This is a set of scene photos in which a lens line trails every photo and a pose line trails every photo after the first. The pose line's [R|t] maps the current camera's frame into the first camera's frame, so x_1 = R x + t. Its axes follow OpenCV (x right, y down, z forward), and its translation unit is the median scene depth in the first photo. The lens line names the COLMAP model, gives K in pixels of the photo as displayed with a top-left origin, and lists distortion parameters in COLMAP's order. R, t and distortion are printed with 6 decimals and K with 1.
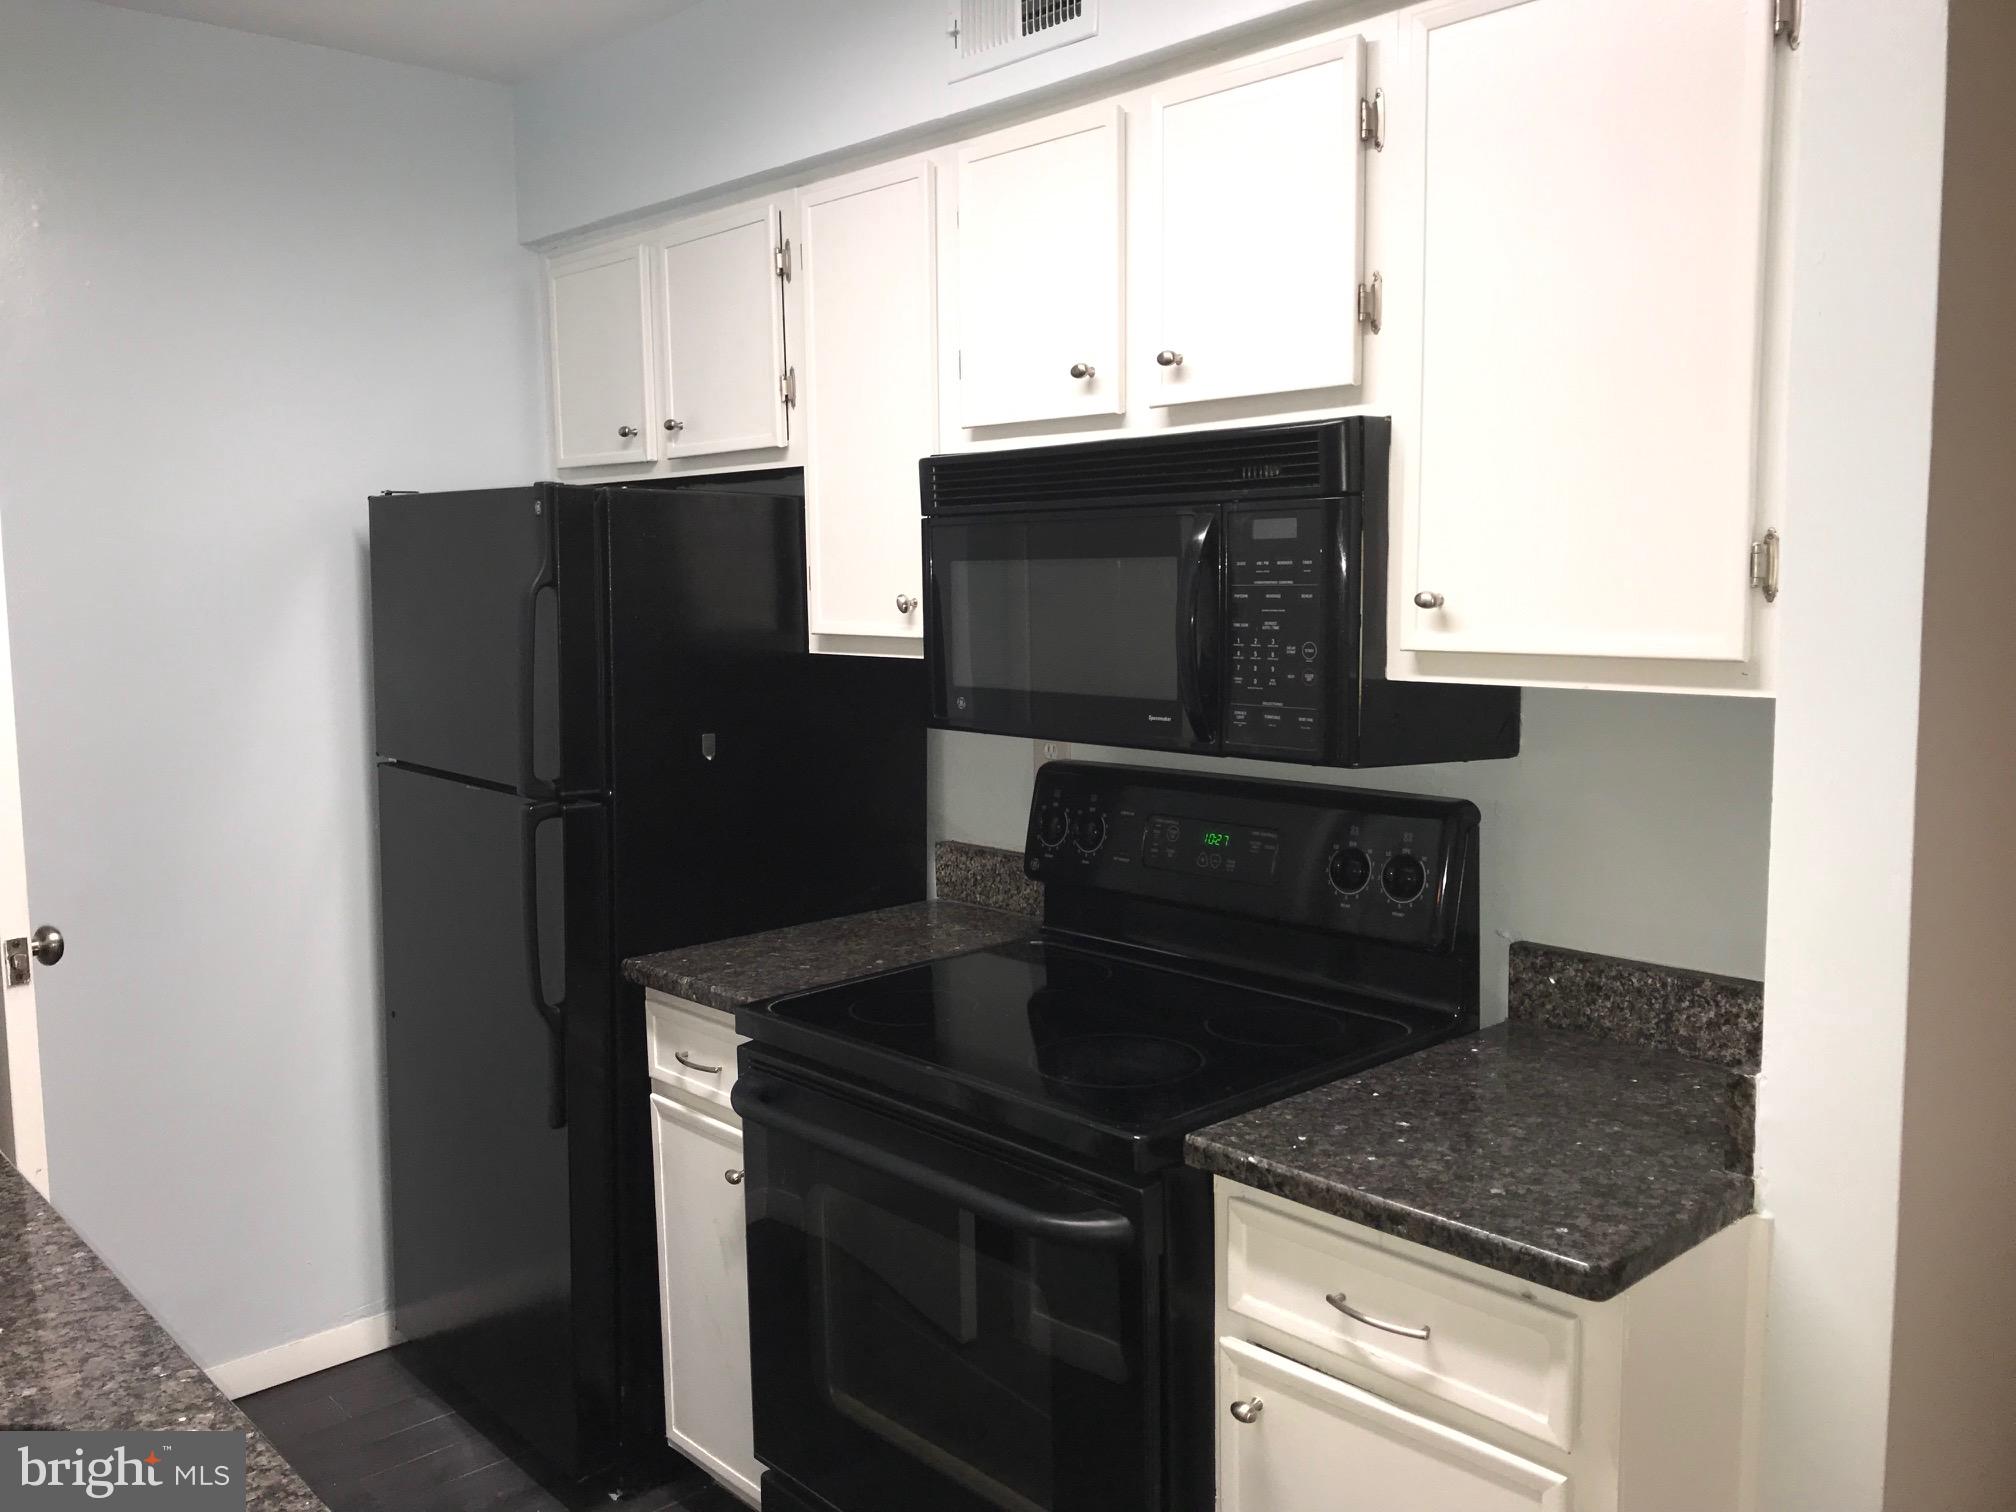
lens RADIAL K [[1684.7, 0, 1008.2], [0, 1684.7, 745.3], [0, 0, 1]] dist [0.043402, -0.019240]
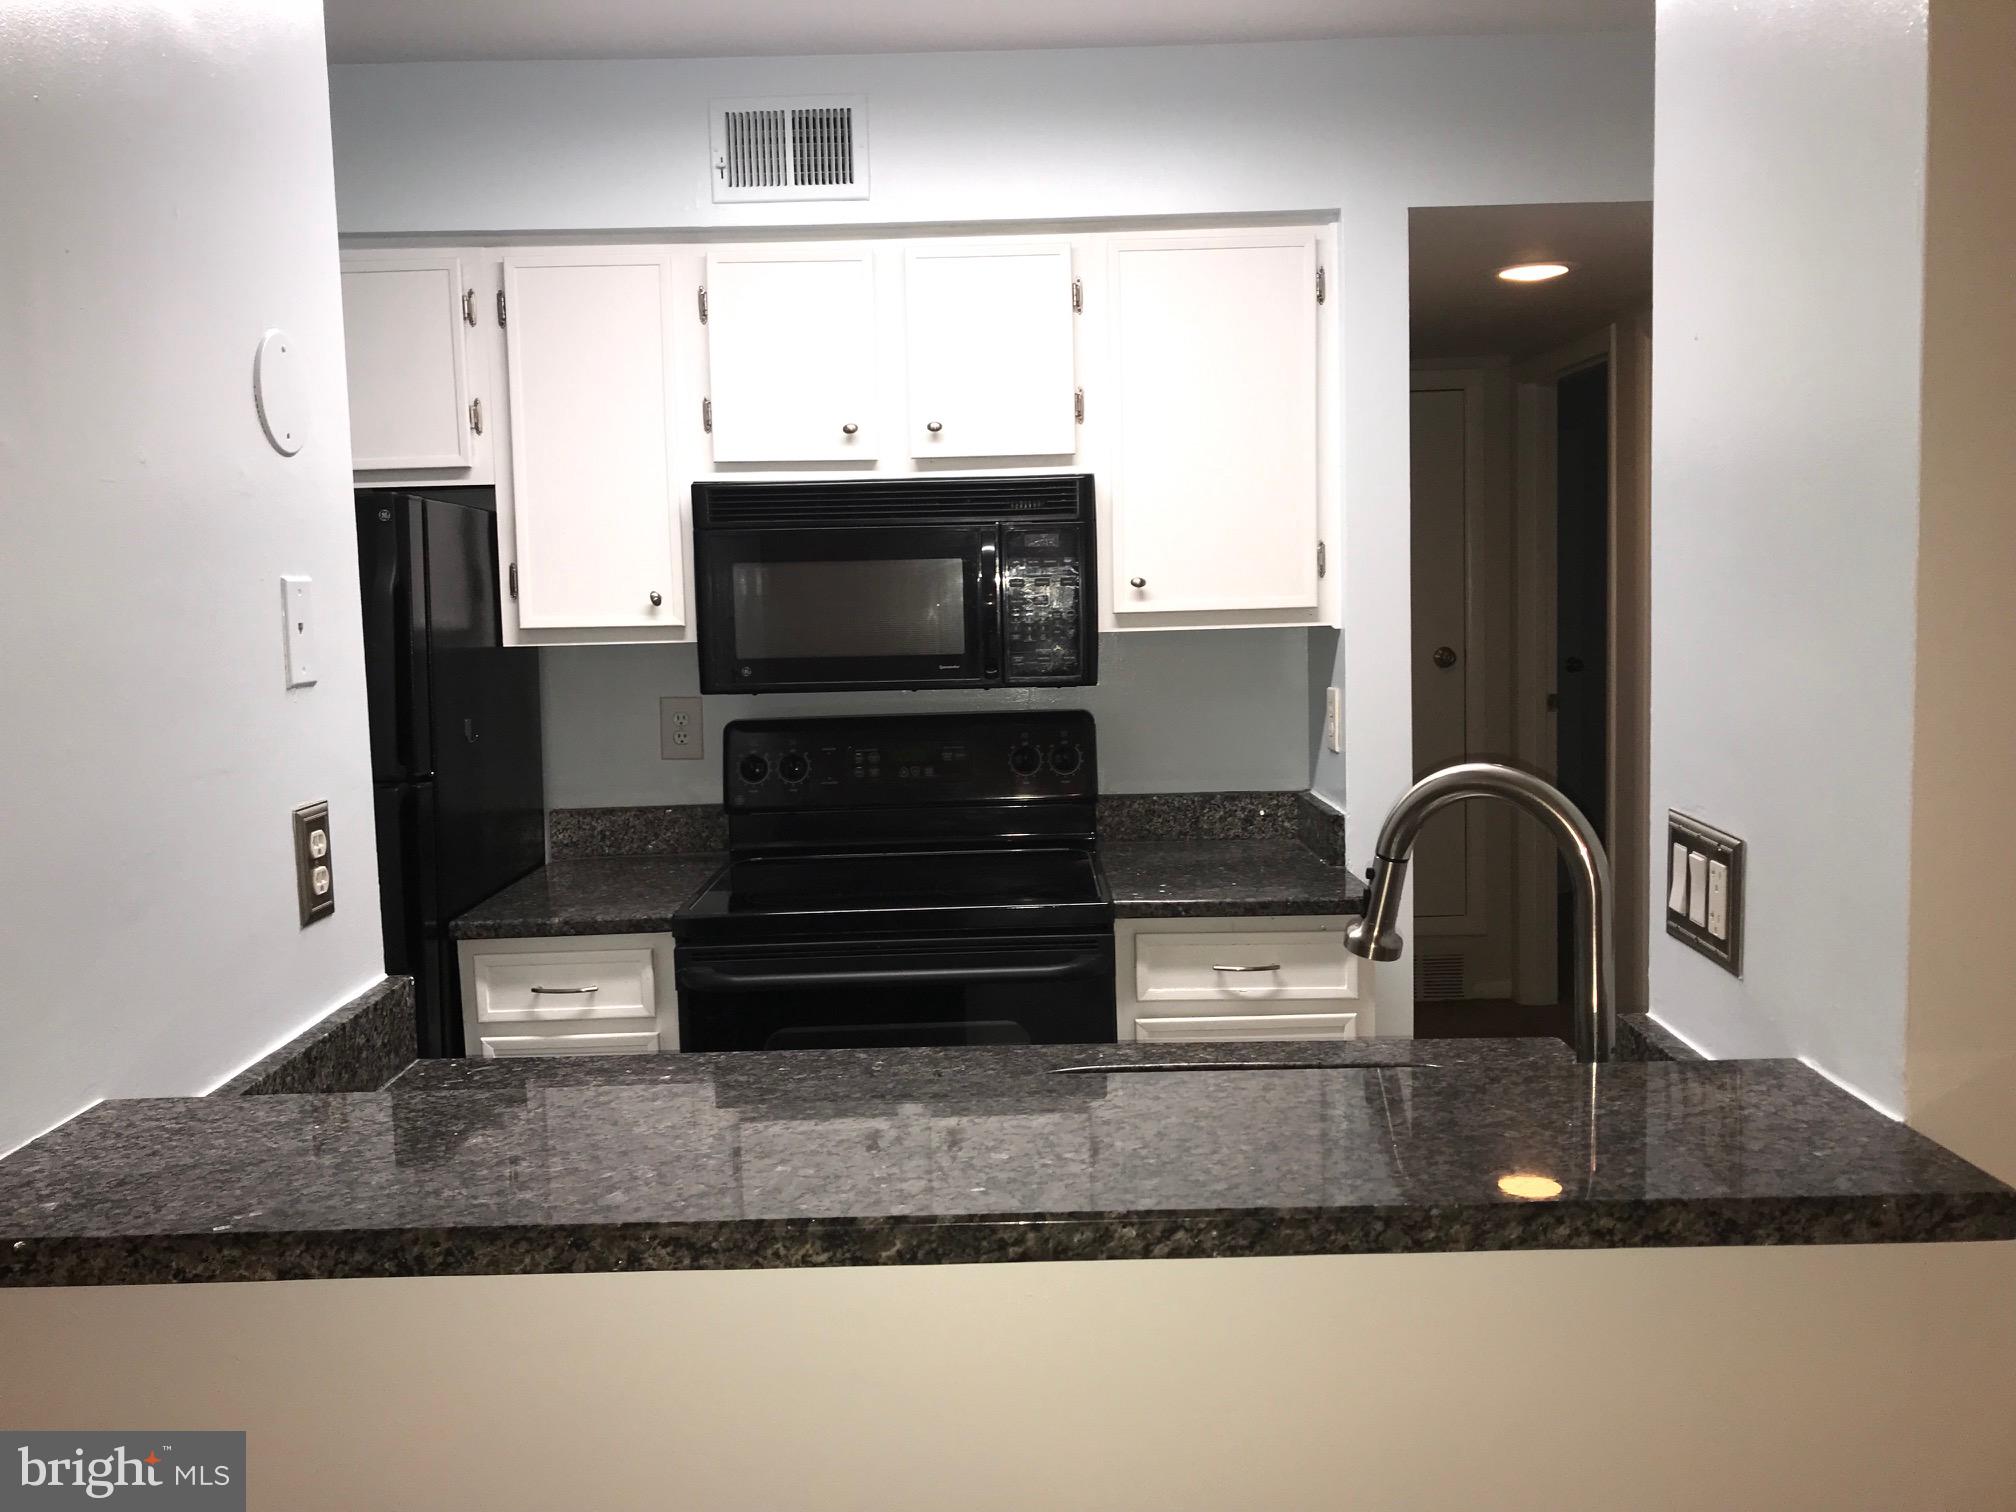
lens RADIAL K [[1684.7, 0, 1028.7], [0, 1684.7, 744.5], [0, 0, 1]] dist [0.043402, -0.019240]
pose [[0.655297, -0.076331, 0.751504, -1.005636], [0.096310, 0.995204, 0.017104, 0.033892], [-0.749206, 0.061169, 0.659506, -0.028816]]
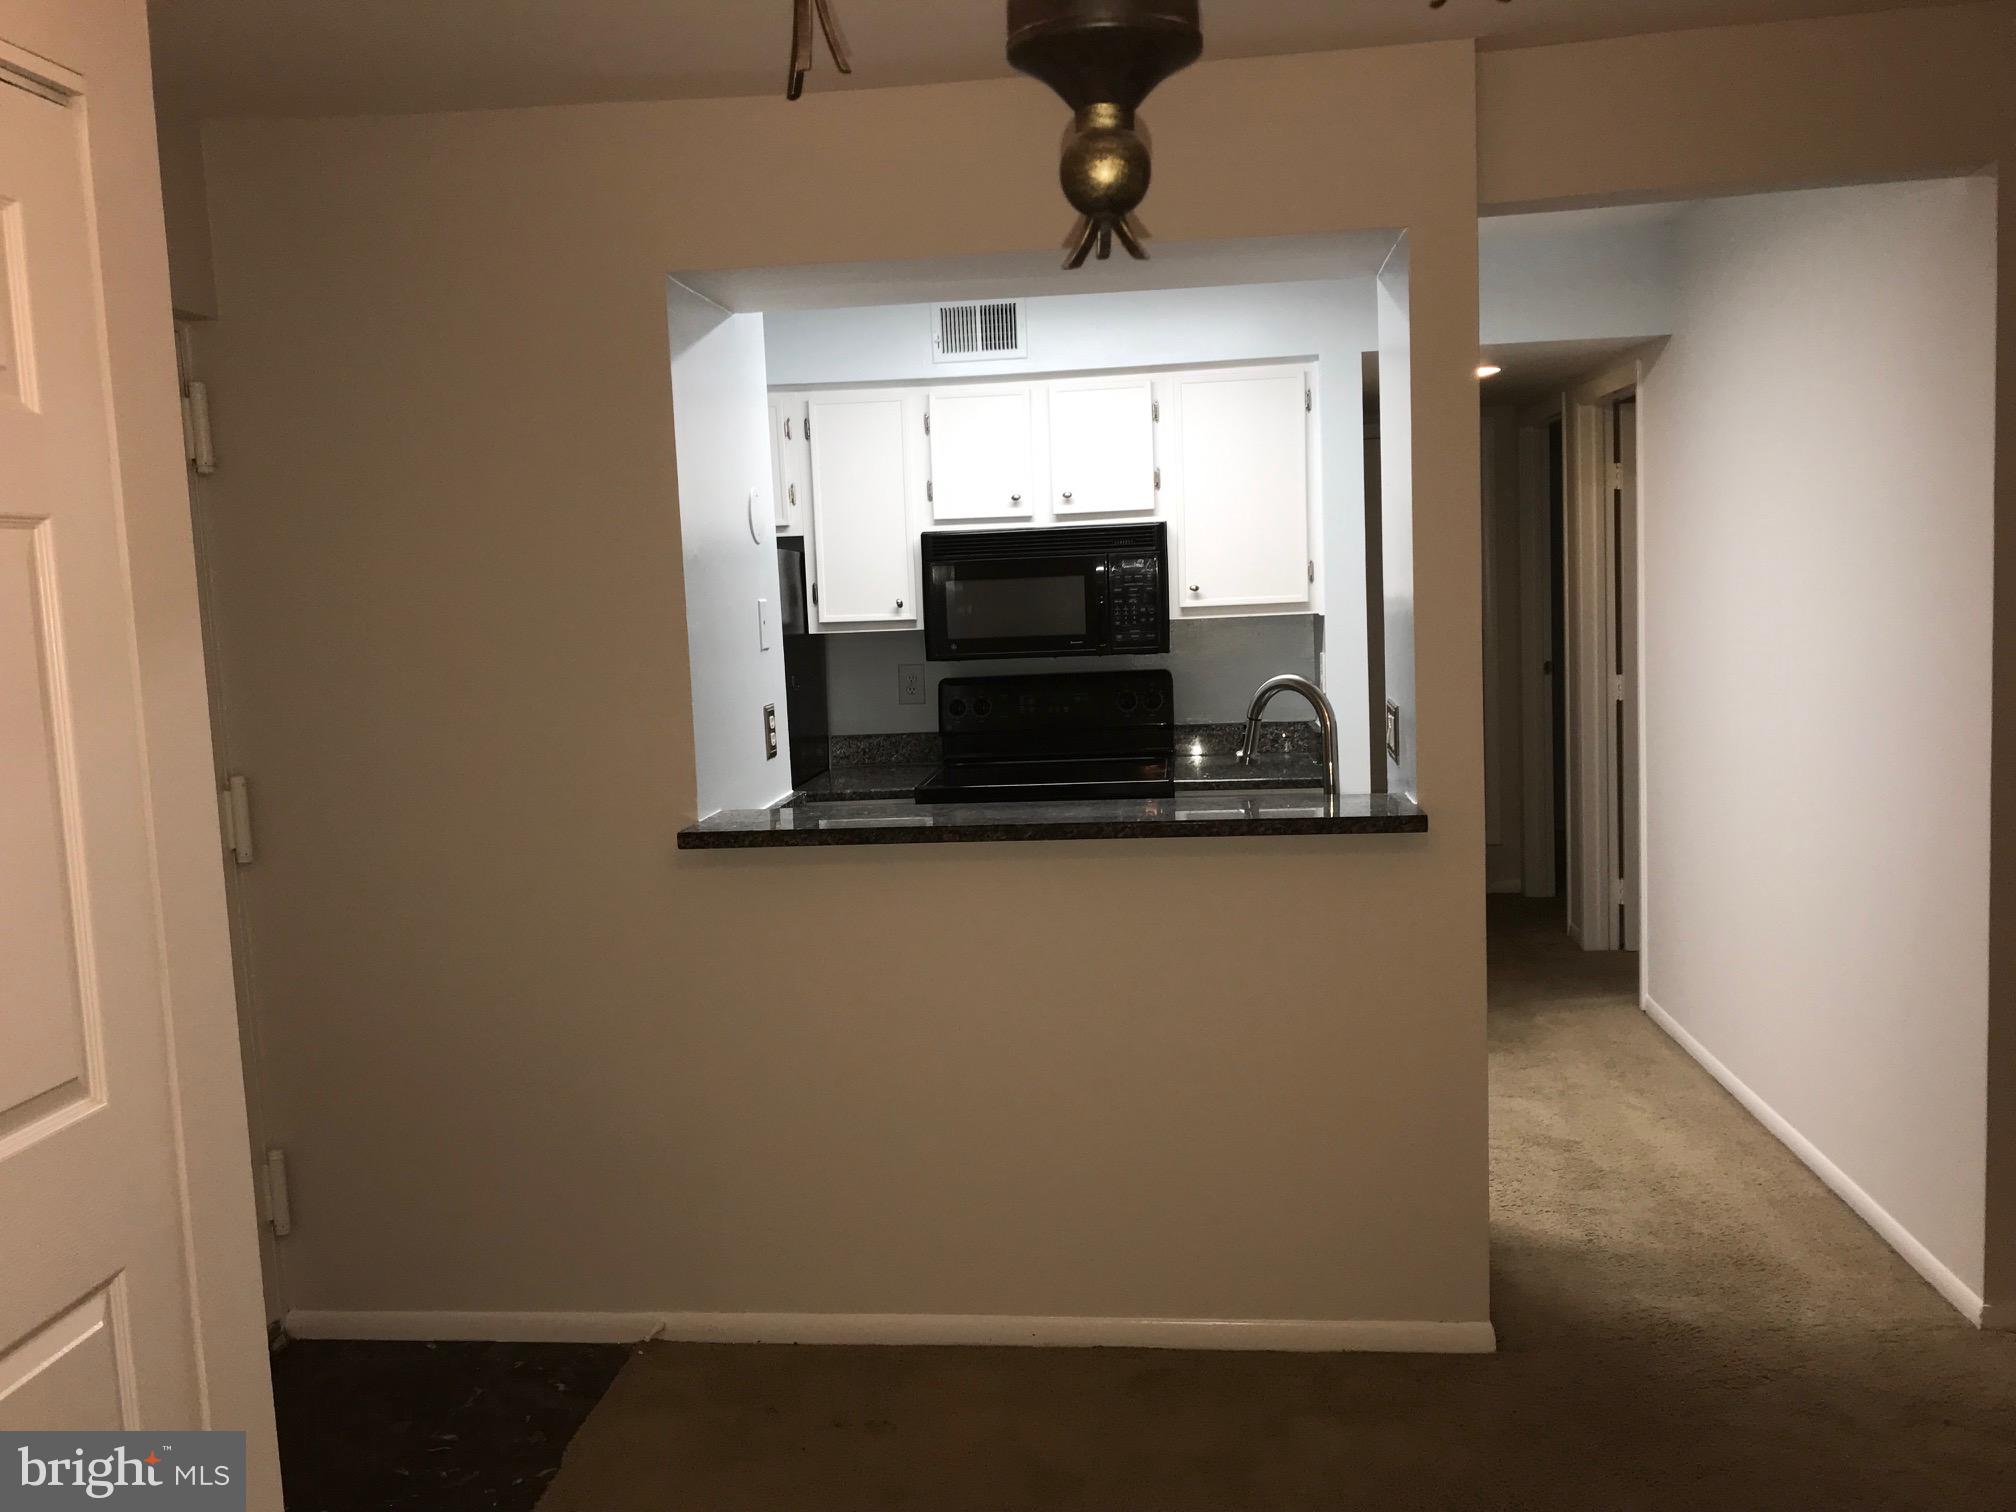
lens RADIAL K [[1684.7, 0, 989.2], [0, 1684.7, 775.7], [0, 0, 1]] dist [0.043402, -0.019240]
pose [[0.744256, -0.096270, 0.660920, -1.657901], [0.103253, 0.994245, 0.028550, 0.094103], [-0.659865, 0.046994, 0.749914, -0.741306]]
